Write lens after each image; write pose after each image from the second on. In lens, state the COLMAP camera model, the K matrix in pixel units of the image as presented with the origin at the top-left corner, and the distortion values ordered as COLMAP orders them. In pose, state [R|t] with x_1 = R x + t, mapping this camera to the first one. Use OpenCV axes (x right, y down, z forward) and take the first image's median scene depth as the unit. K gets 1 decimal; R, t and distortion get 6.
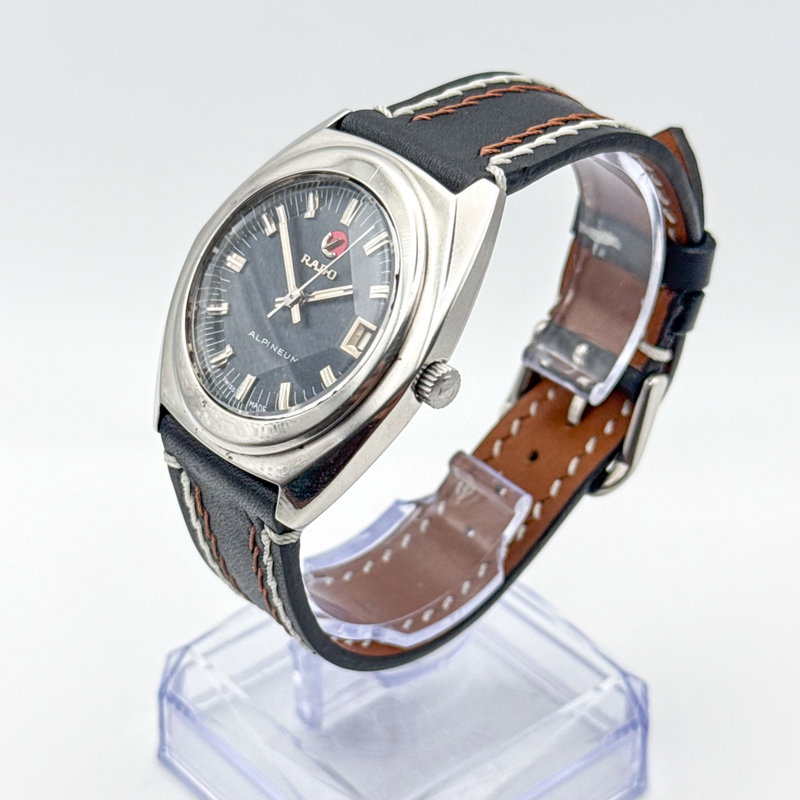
lens RADIAL K [[2128.9, 0, 413.7], [0, 2128.9, 399.9], [0, 0, 1]] dist [0.009731, 0.140869]
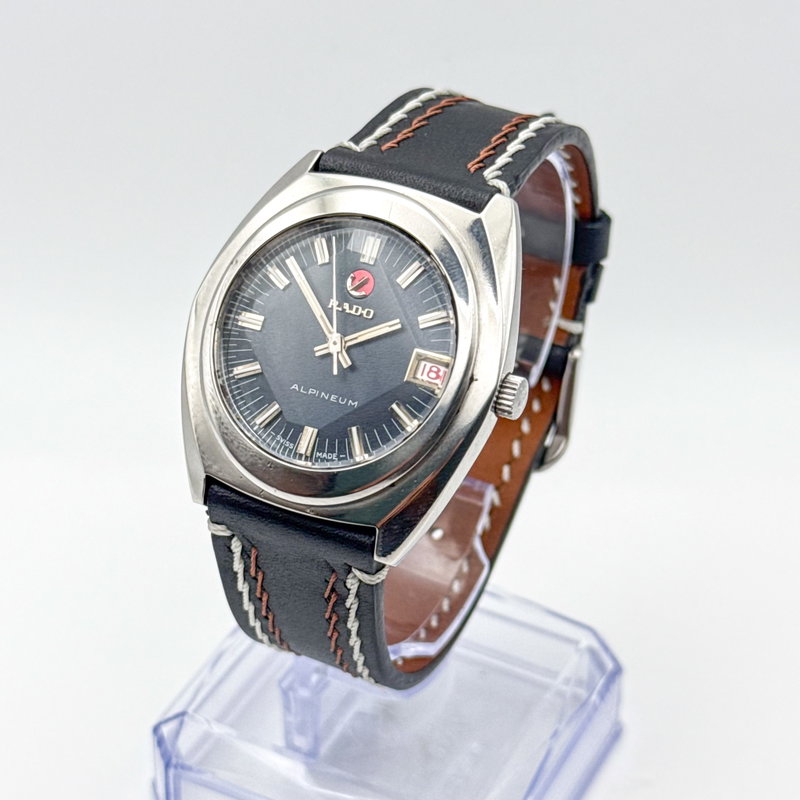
lens RADIAL K [[2128.9, 0, 413.7], [0, 2128.9, 399.9], [0, 0, 1]] dist [0.009731, 0.140869]
pose [[0.925007, -0.210901, 0.316043, -0.331717], [0.205225, 0.977356, 0.051545, -0.063283], [-0.319757, 0.017180, 0.947344, 0.029902]]
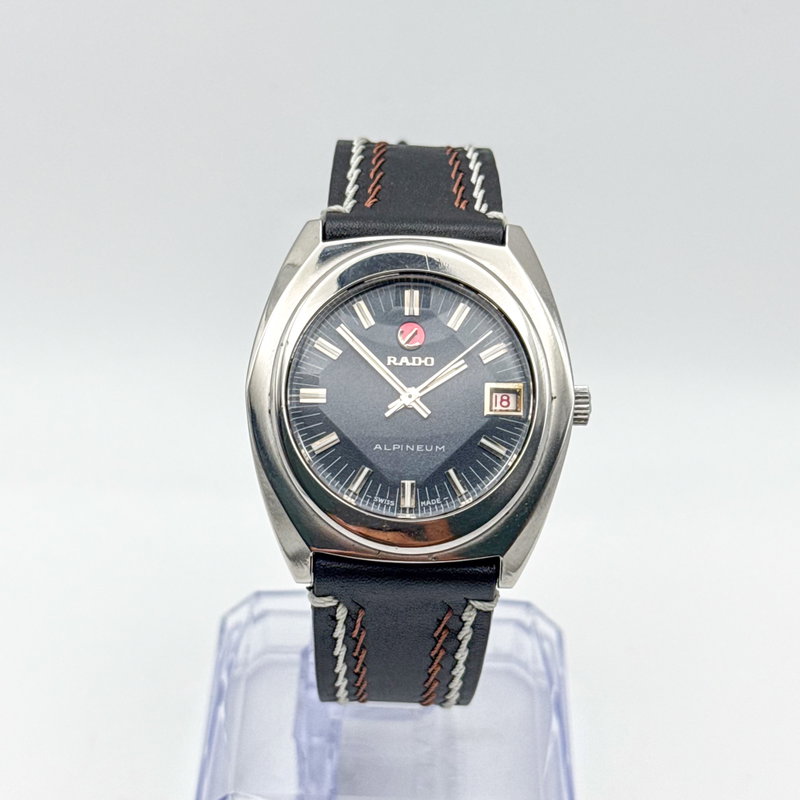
lens RADIAL K [[2128.9, 0, 413.7], [0, 2128.9, 399.9], [0, 0, 1]] dist [0.009731, 0.140869]
pose [[0.670315, -0.410838, 0.617973, -0.675043], [0.394829, 0.902556, 0.171762, -0.216481], [-0.628321, 0.128859, 0.767208, 0.182397]]
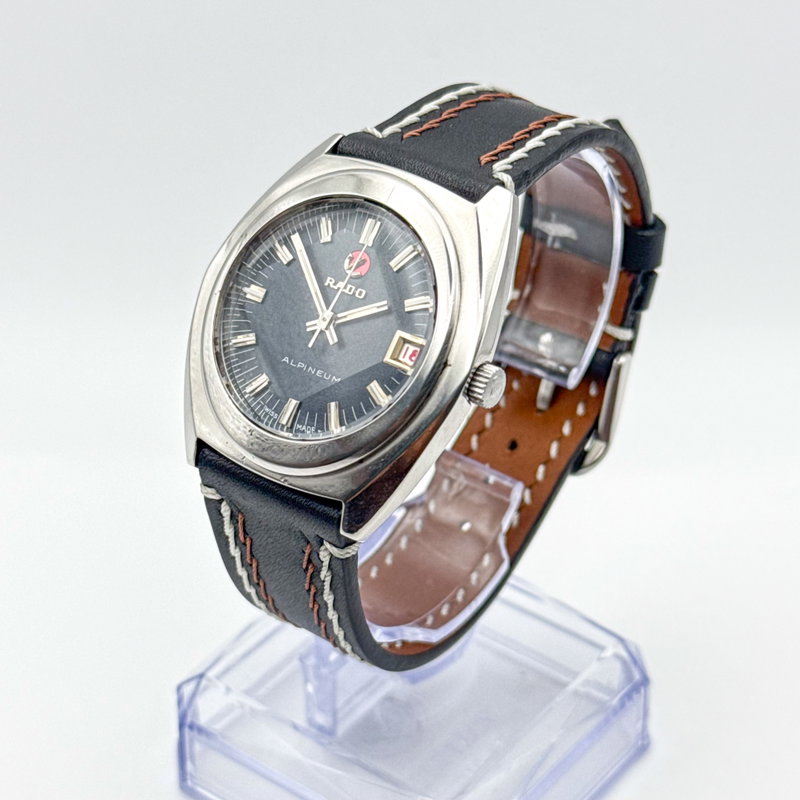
lens RADIAL K [[2128.9, 0, 413.7], [0, 2128.9, 399.9], [0, 0, 1]] dist [0.009731, 0.140869]
pose [[0.978881, -0.124205, 0.162373, -0.179125], [0.124256, 0.992201, 0.009882, -0.013706], [-0.162334, 0.010502, 0.986680, -0.026756]]
